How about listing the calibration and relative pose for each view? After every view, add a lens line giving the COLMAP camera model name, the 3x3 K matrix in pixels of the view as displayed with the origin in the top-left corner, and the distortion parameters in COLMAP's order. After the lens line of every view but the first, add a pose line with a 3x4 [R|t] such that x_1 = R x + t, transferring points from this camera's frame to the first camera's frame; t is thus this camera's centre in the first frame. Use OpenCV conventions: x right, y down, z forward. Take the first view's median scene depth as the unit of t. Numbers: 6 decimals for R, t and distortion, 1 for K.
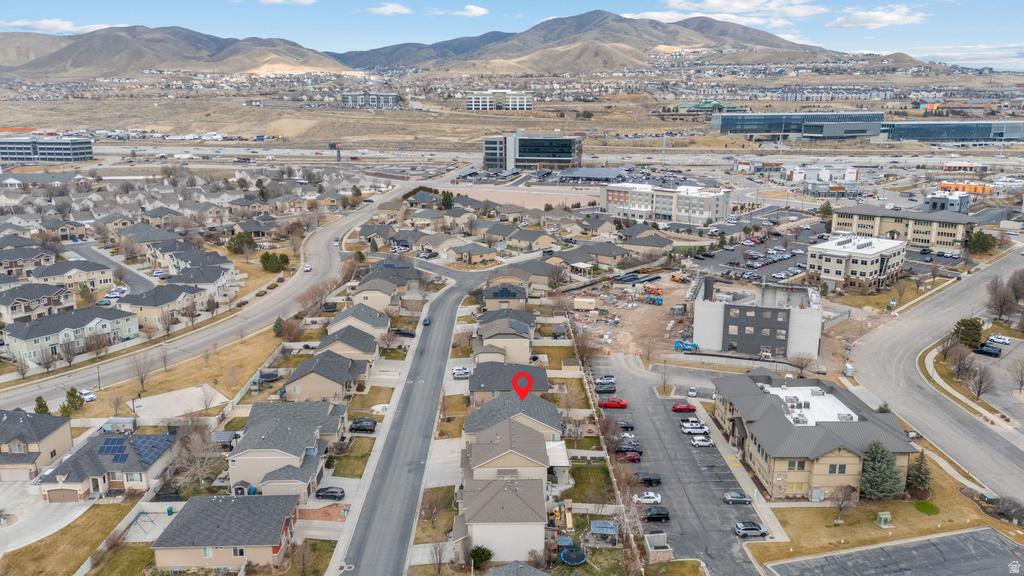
lens RADIAL K [[743.2, 0, 512.0], [0, 743.2, 288.0], [0, 0, 1]] dist [0.077528, -0.077844]
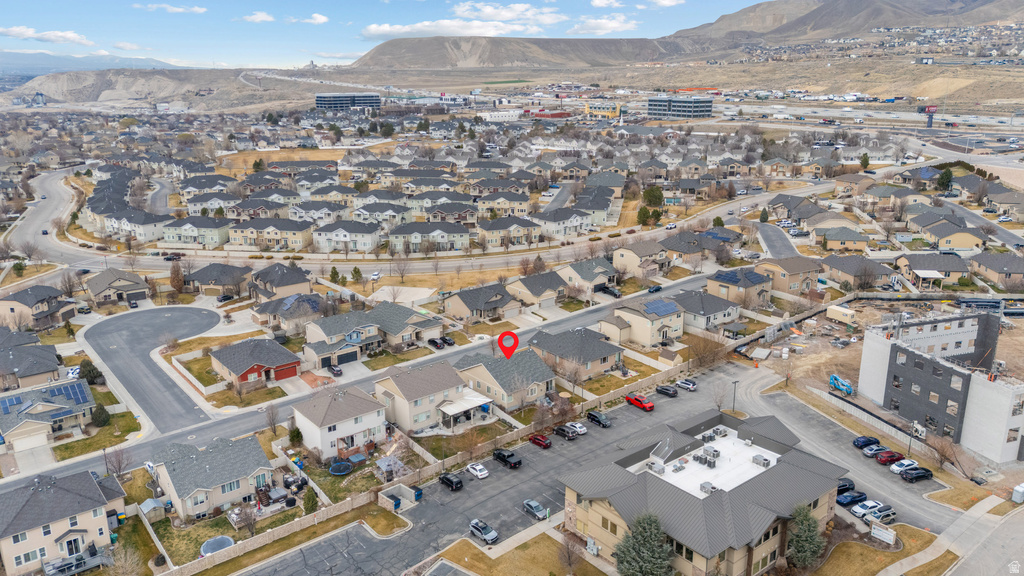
lens RADIAL K [[743.2, 0, 512.0], [0, 743.2, 288.0], [0, 0, 1]] dist [0.077528, -0.077844]
pose [[0.615480, 0.214646, -0.758361, 0.272630], [-0.176421, 0.975306, 0.132867, -0.028378], [0.768153, 0.052014, 0.638150, 0.117366]]
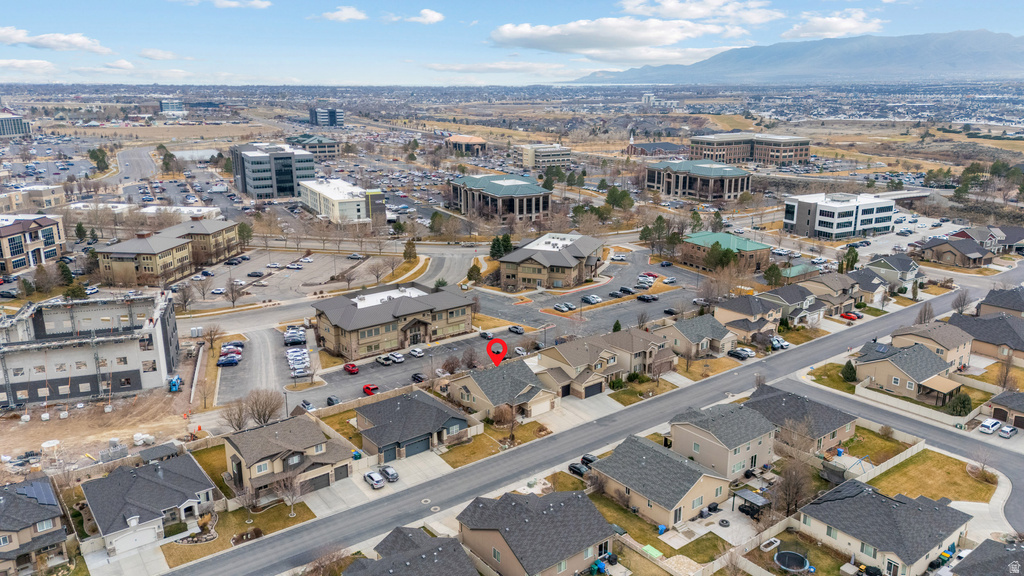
lens RADIAL K [[743.2, 0, 512.0], [0, 743.2, 288.0], [0, 0, 1]] dist [0.077528, -0.077844]
pose [[-0.601492, -0.209833, 0.770829, -0.267454], [0.190006, 0.899625, 0.393158, -0.120584], [-0.775955, 0.382943, -0.501247, 0.506611]]
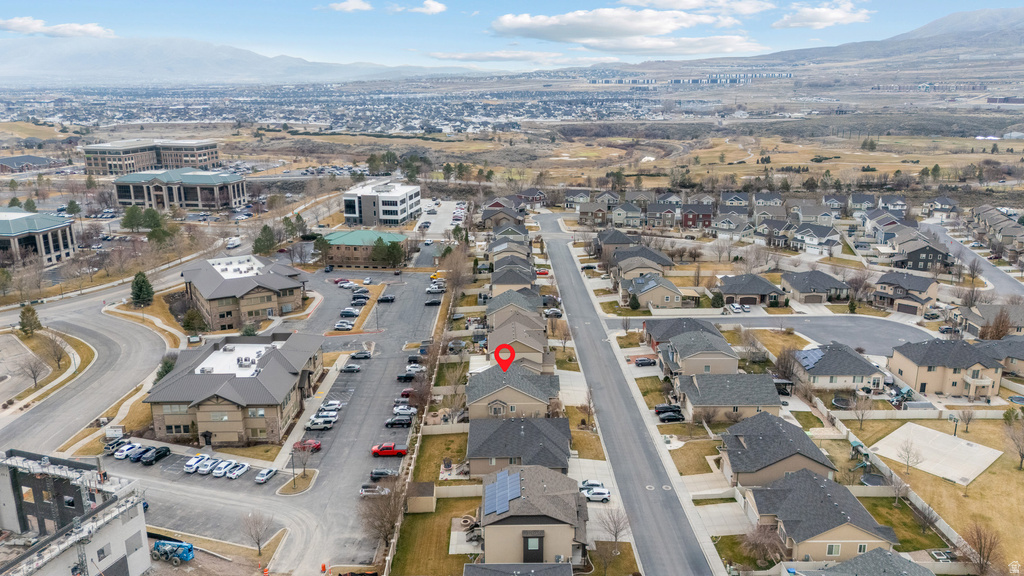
lens RADIAL K [[743.2, 0, 512.0], [0, 743.2, 288.0], [0, 0, 1]] dist [0.077528, -0.077844]
pose [[-0.999988, 0.004894, 0.000143, 0.000906], [0.004355, 0.875617, 0.482986, -0.152449], [0.002239, 0.482981, -0.875628, 0.636765]]
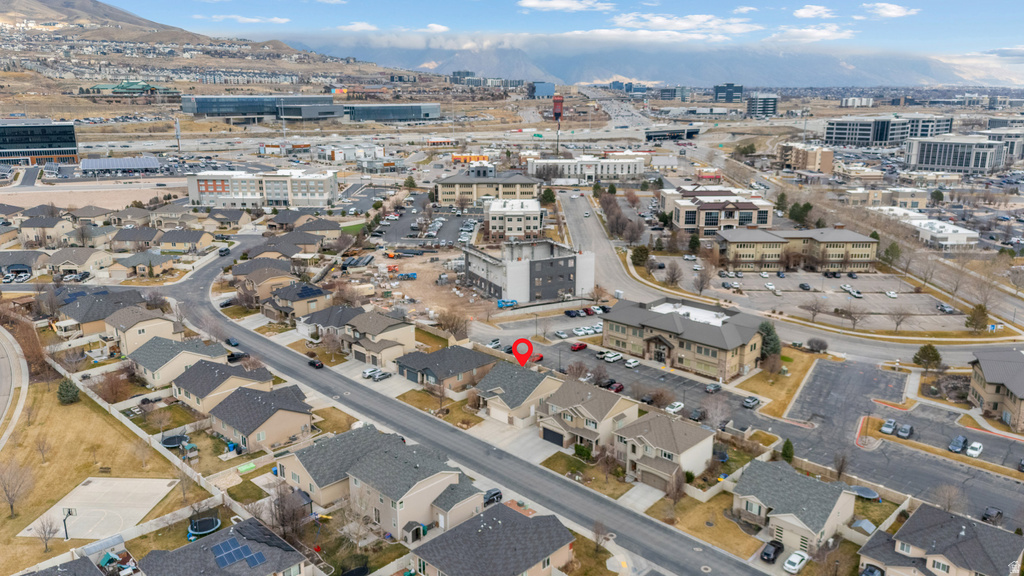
lens RADIAL K [[743.2, 0, 512.0], [0, 743.2, 288.0], [0, 0, 1]] dist [0.077528, -0.077844]
pose [[0.707988, -0.178792, 0.683217, -0.244184], [0.164086, 0.982593, 0.087101, -0.019580], [-0.686898, 0.050439, 0.725002, 0.083858]]
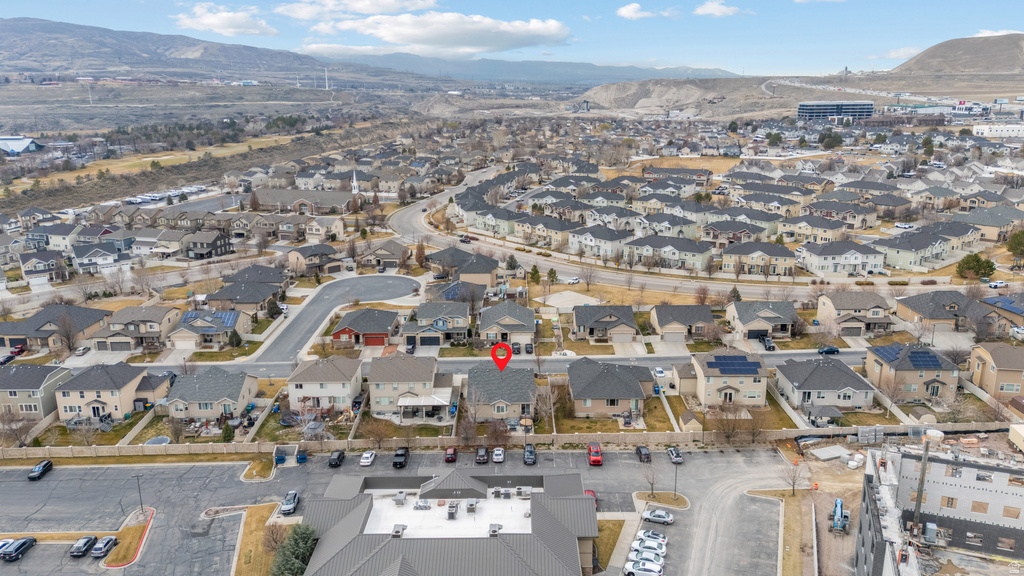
lens RADIAL K [[743.2, 0, 512.0], [0, 743.2, 288.0], [0, 0, 1]] dist [0.077528, -0.077844]
pose [[-0.022633, 0.263048, -0.964517, 0.337823], [-0.223583, 0.938997, 0.261334, -0.078660], [0.974422, 0.221565, 0.037561, 0.331815]]
